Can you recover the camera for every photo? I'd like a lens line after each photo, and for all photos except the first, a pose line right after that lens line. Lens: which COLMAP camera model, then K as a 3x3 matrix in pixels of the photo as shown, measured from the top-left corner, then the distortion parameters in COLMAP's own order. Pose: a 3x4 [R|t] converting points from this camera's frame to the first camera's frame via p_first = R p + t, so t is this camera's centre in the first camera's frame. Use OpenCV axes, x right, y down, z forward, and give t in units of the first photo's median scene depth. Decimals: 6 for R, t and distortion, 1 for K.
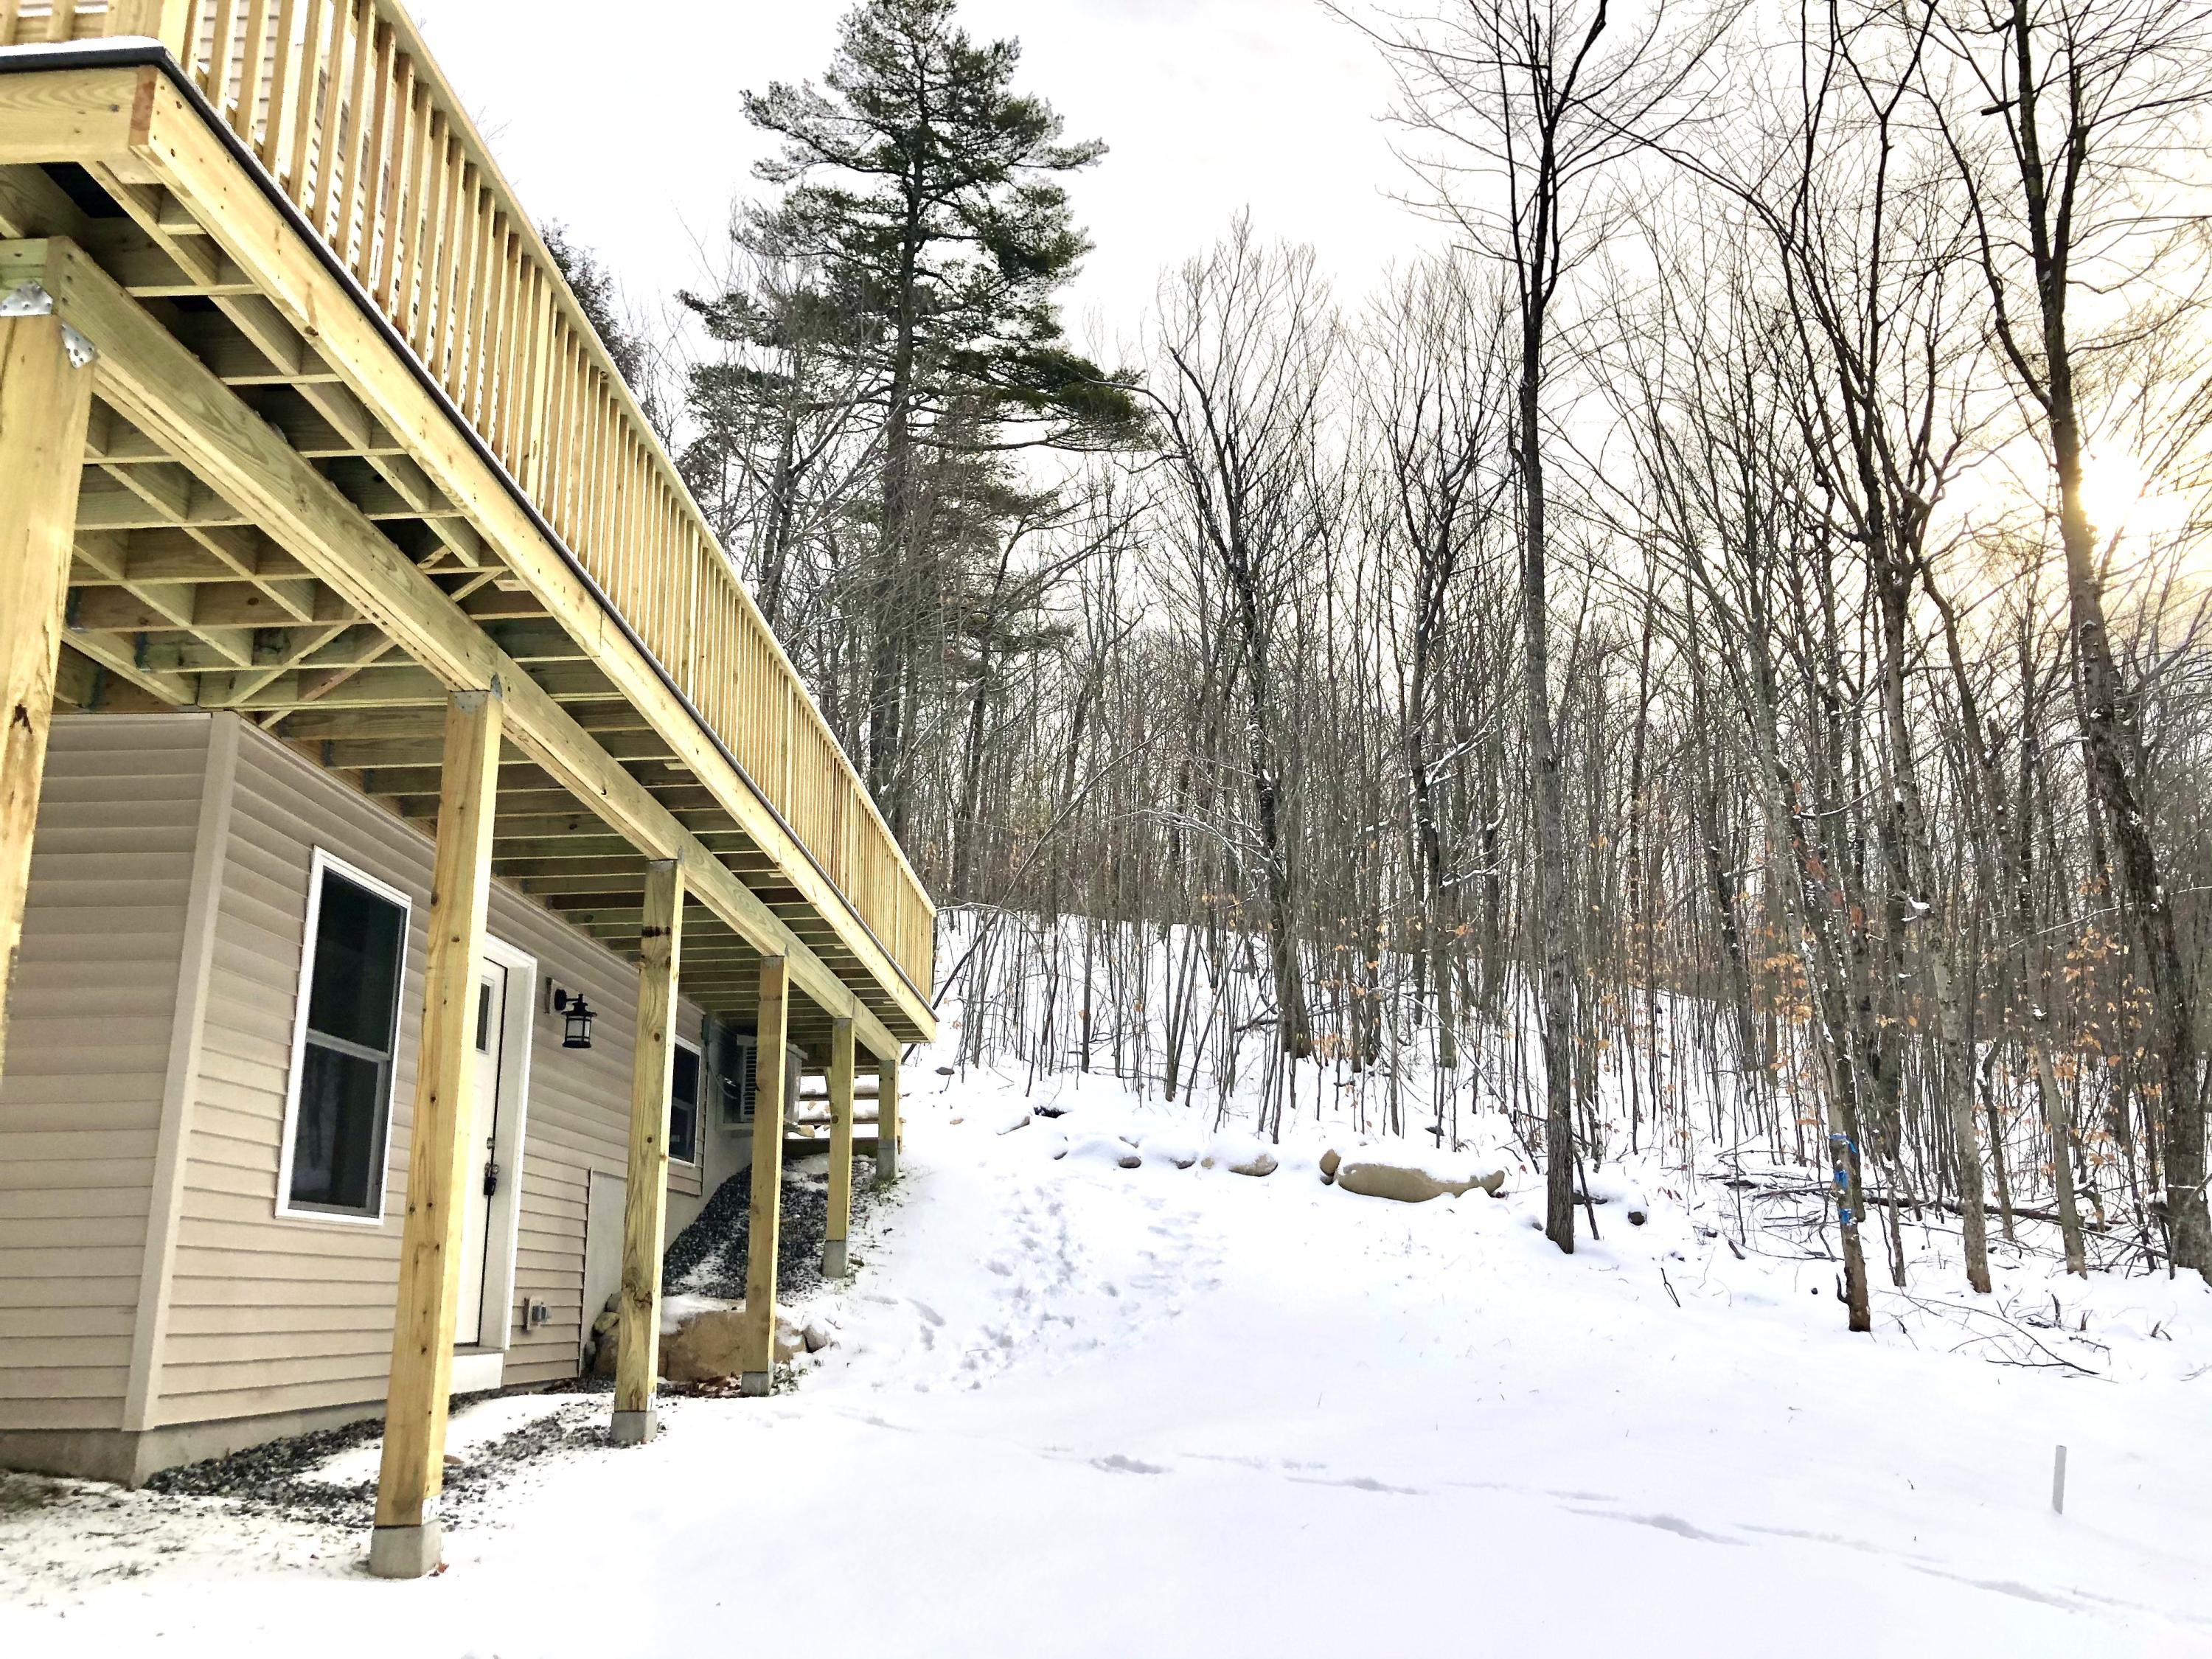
lens RADIAL K [[1805.8, 0, 1099.1], [0, 1805.8, 801.3], [0, 0, 1]] dist [0.023499, -0.009621]
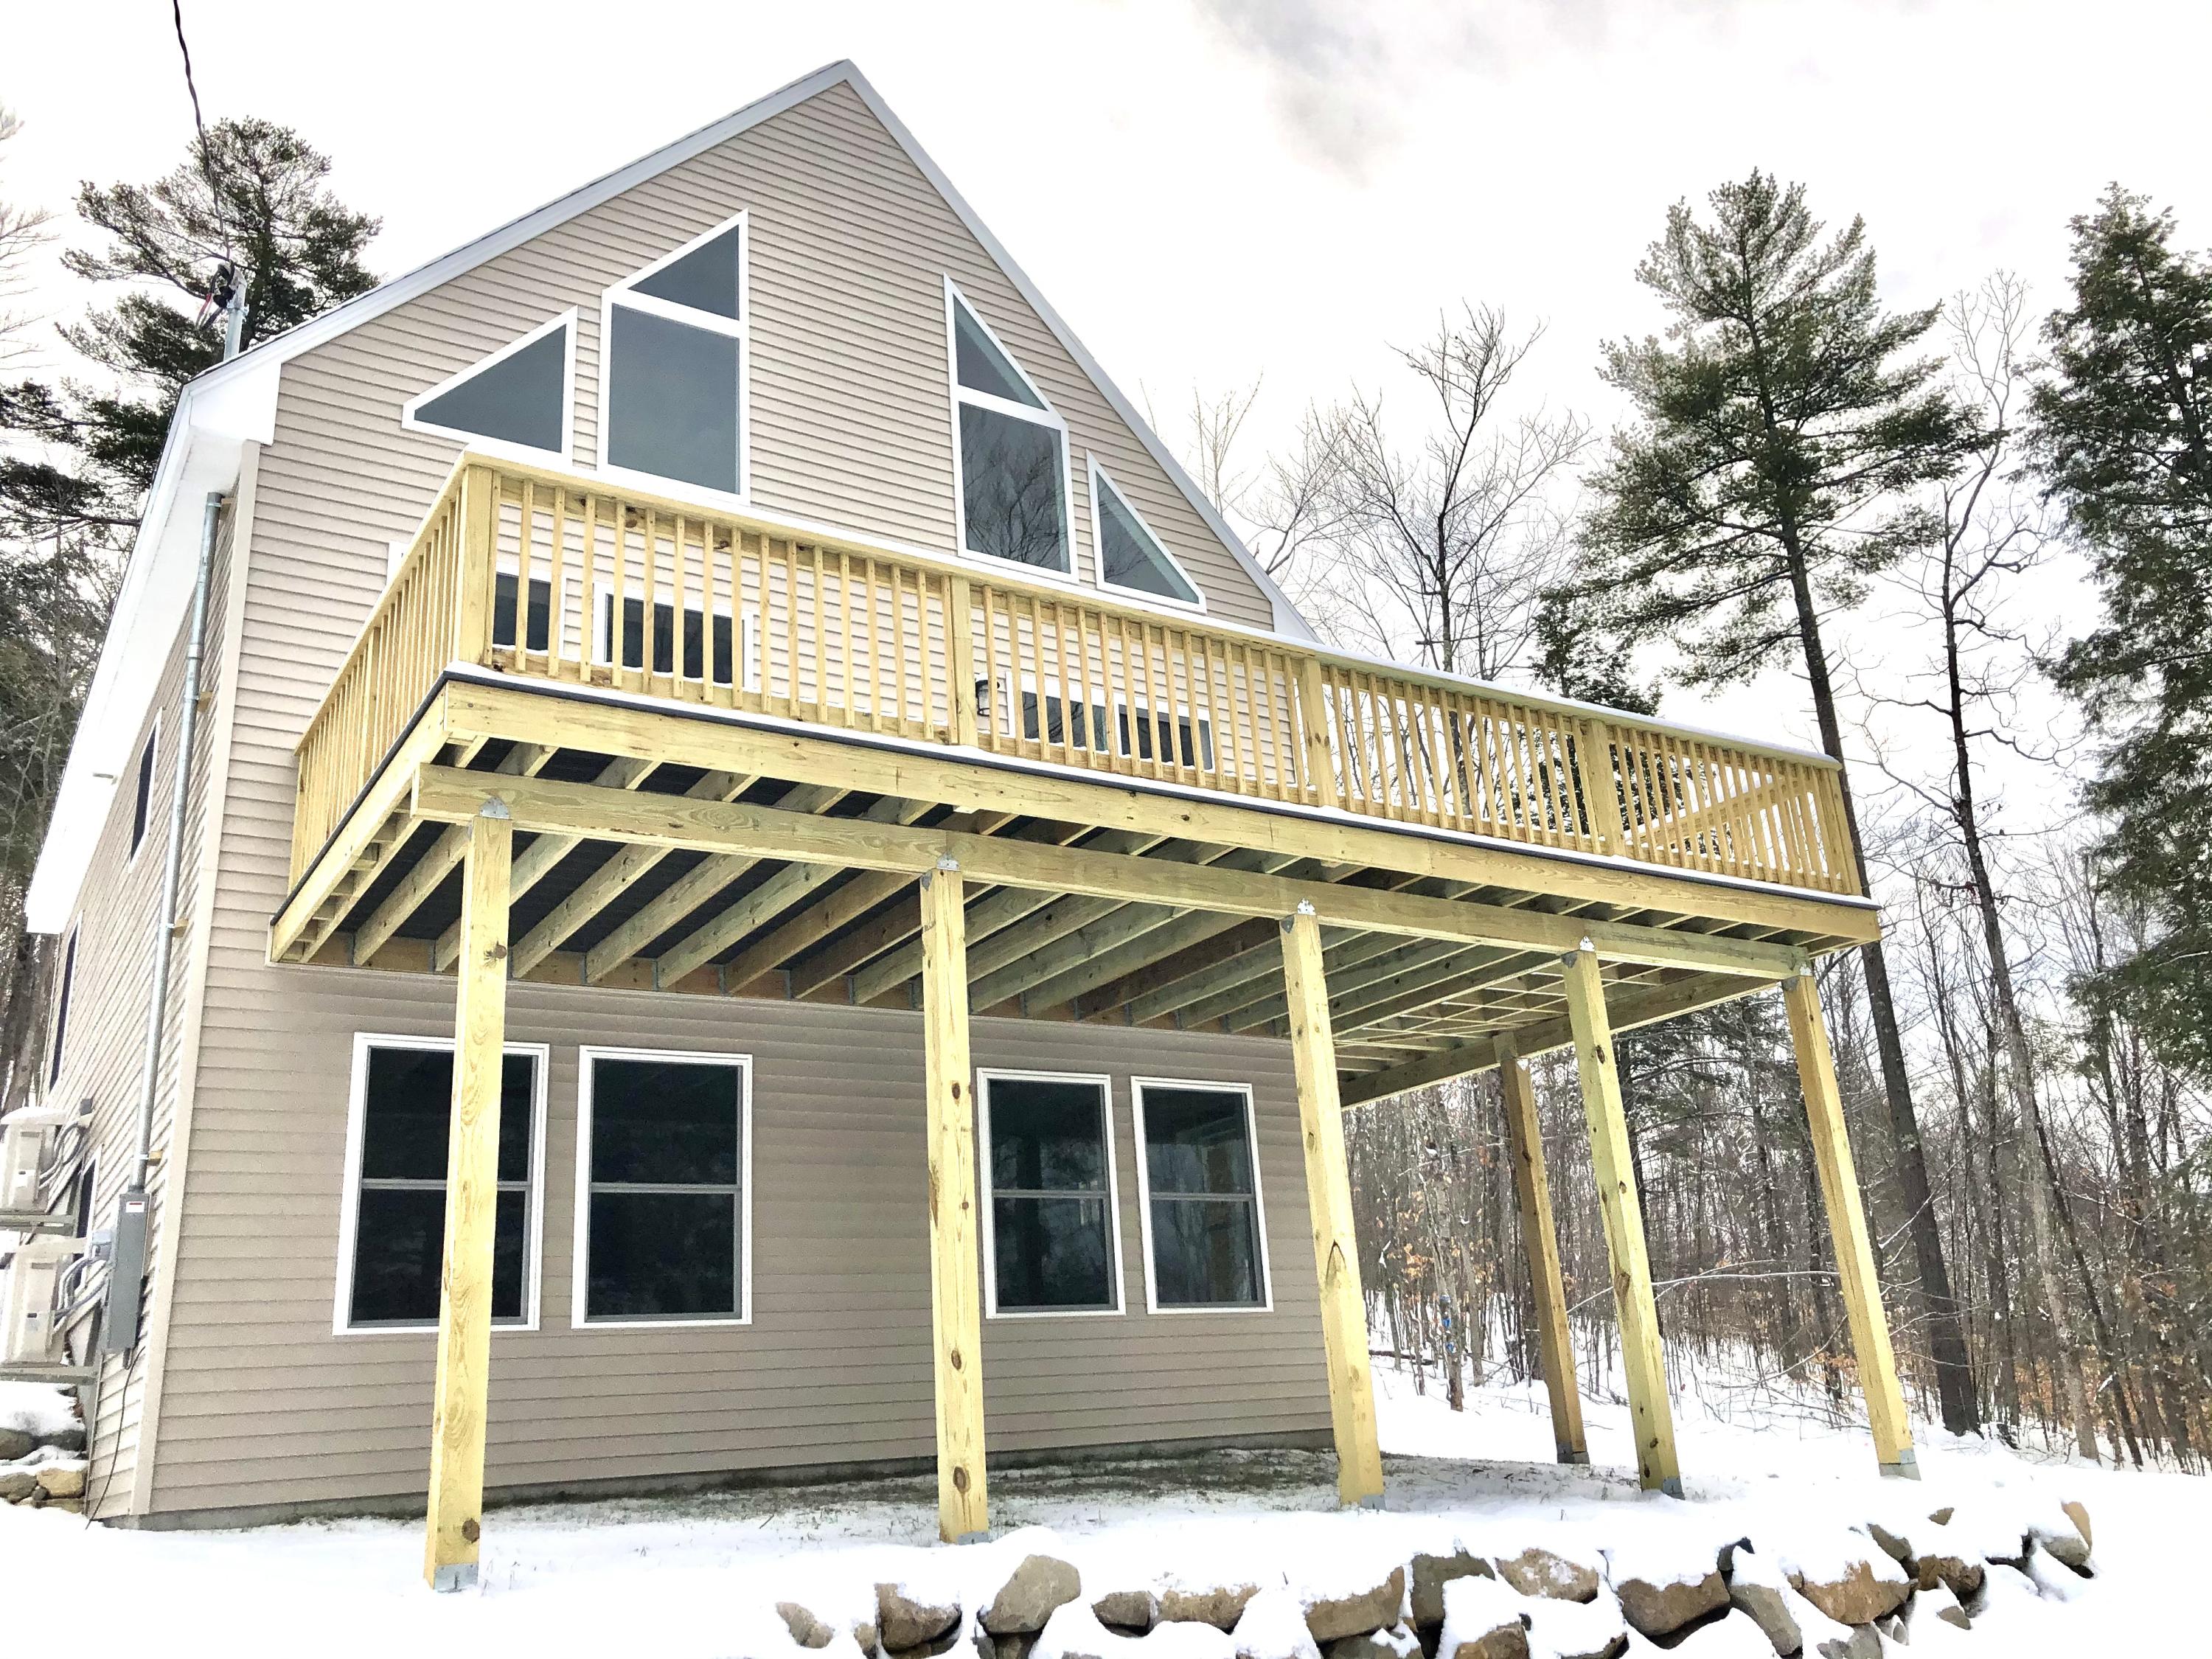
lens RADIAL K [[1793.6, 0, 1119.3], [0, 1793.6, 814.1], [0, 0, 1]] dist [0.043984, -0.034449]
pose [[0.815190, 0.148943, 0.559715, -0.705548], [-0.096680, 0.987804, -0.122051, -0.017355], [-0.571067, 0.045382, 0.819648, -0.177476]]
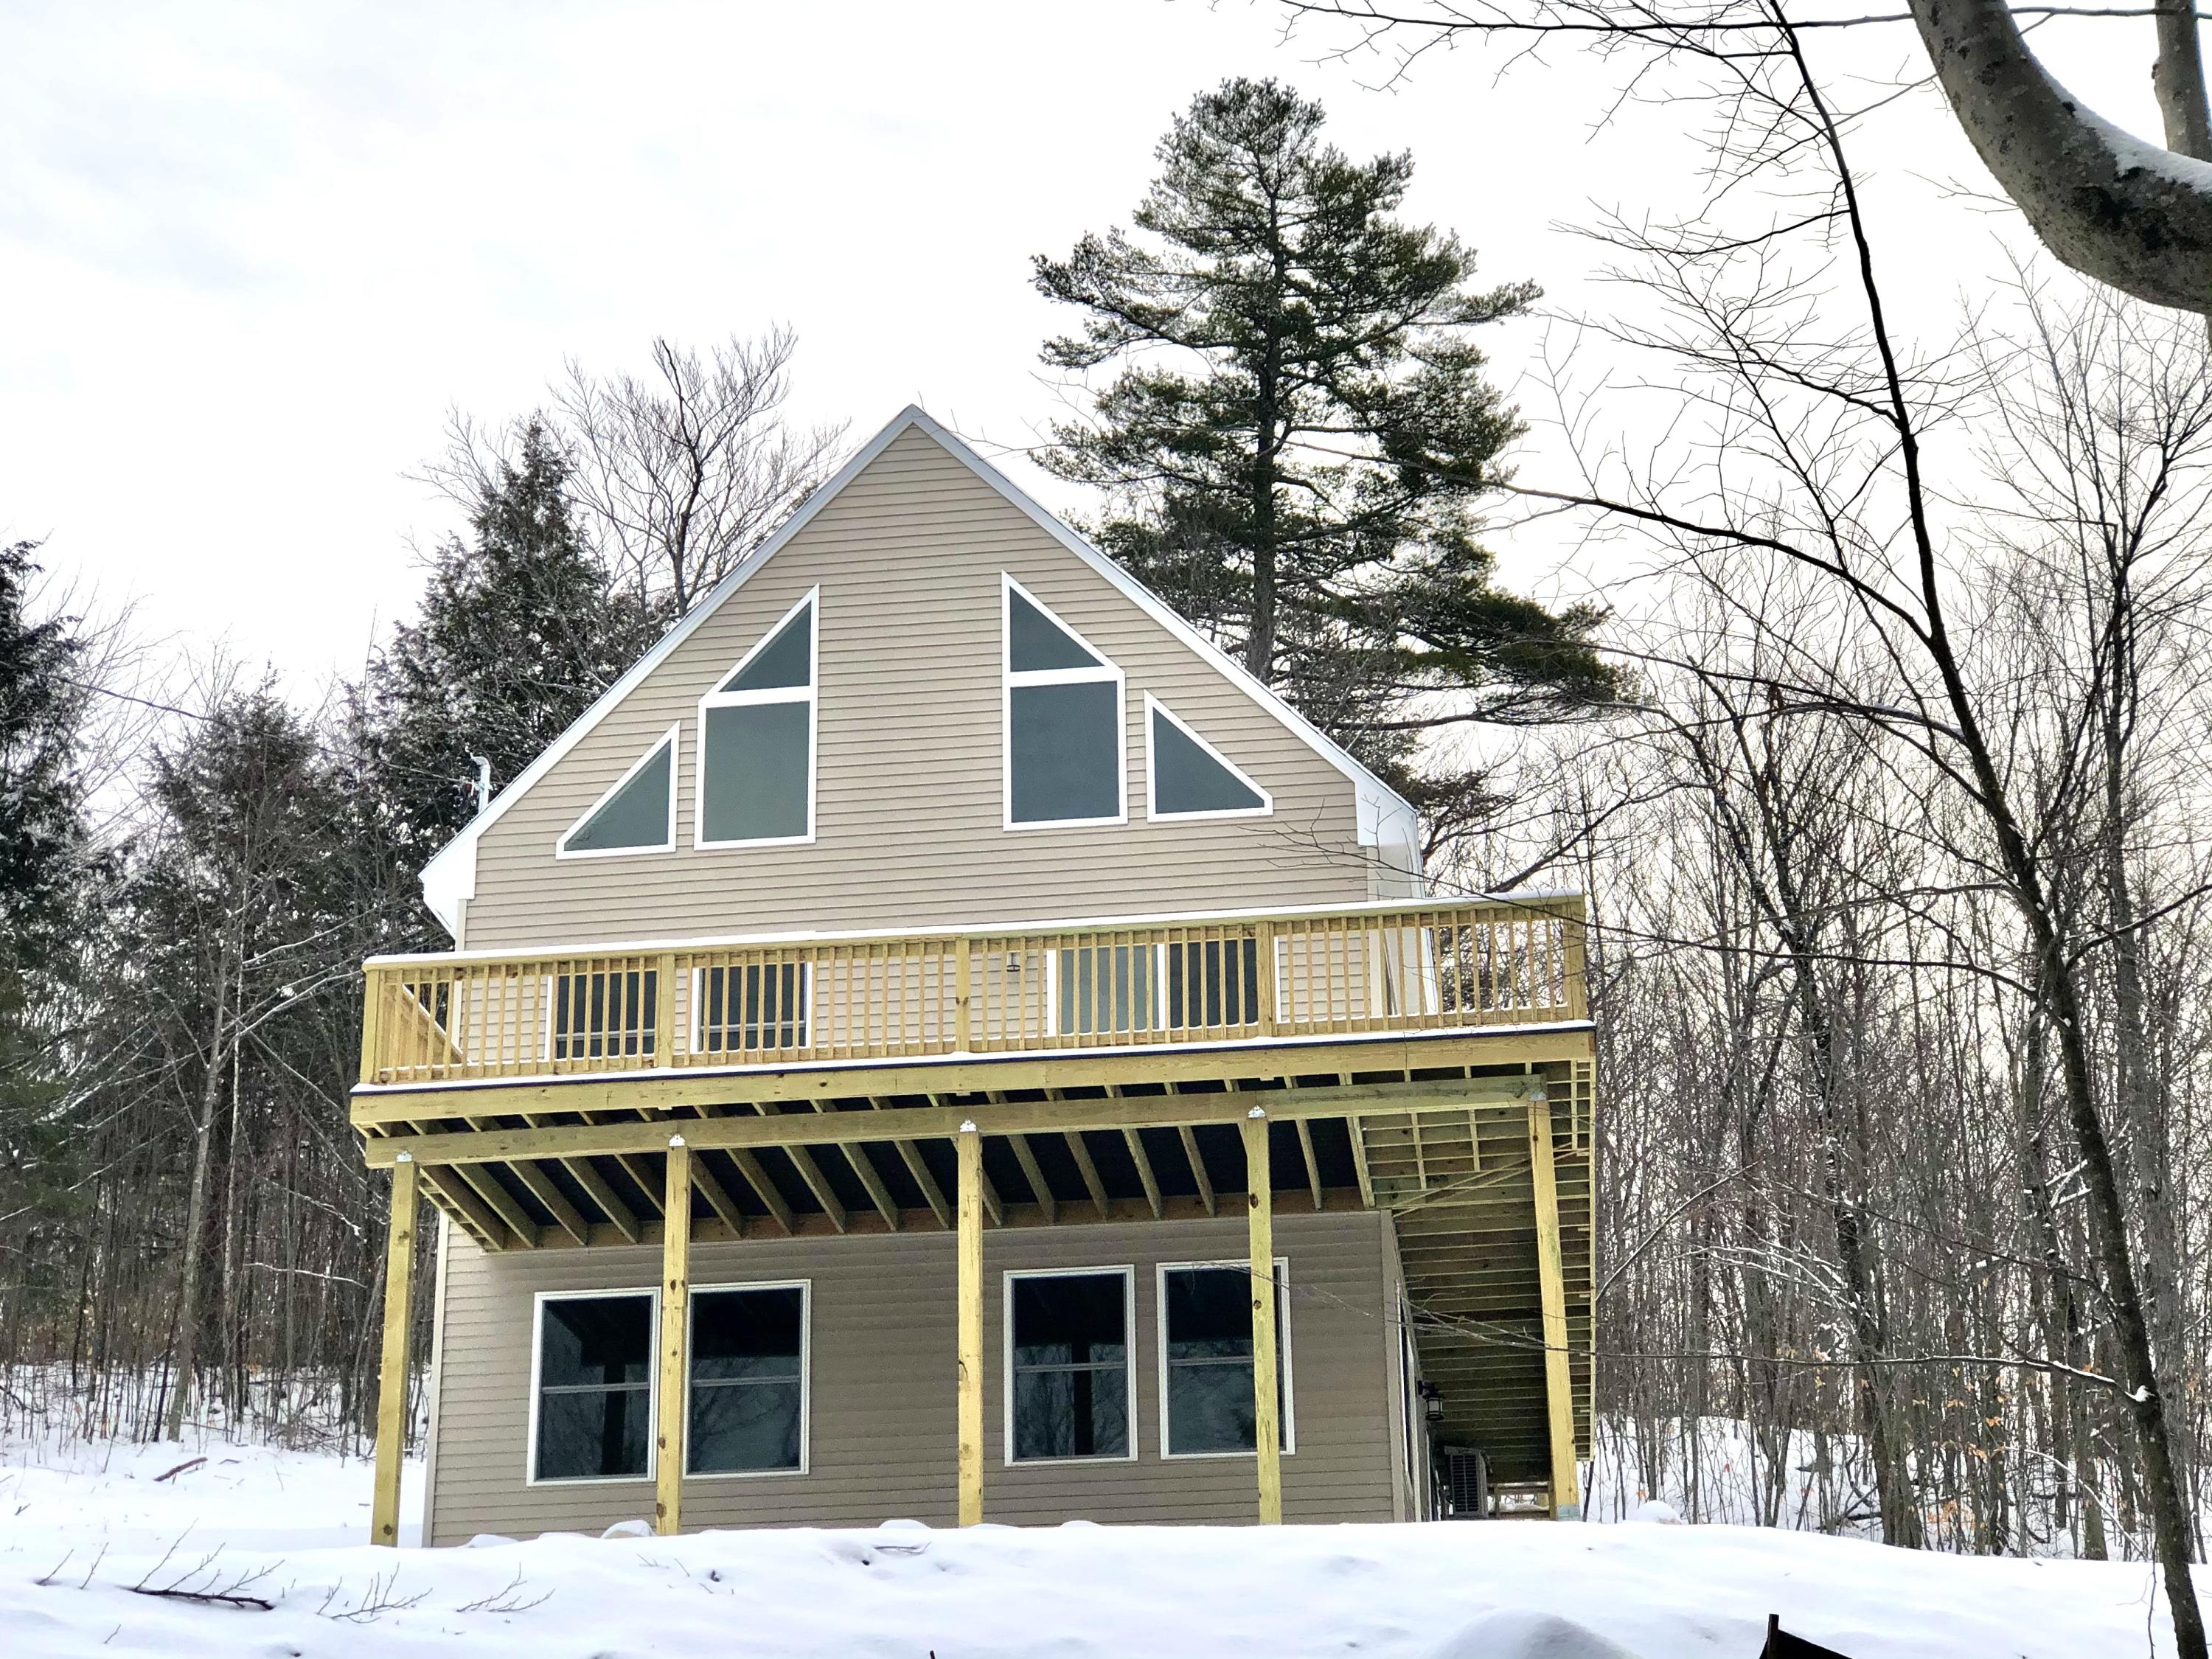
lens RADIAL K [[3679.0, 0, 1096.6], [0, 3679.0, 817.3], [0, 0, 1]] dist [-0.024678, 0.000000]
pose [[0.996088, -0.036875, -0.080311, -0.189253], [0.027581, 0.993108, -0.113914, -0.013331], [0.083958, 0.111254, 0.990239, -1.236179]]
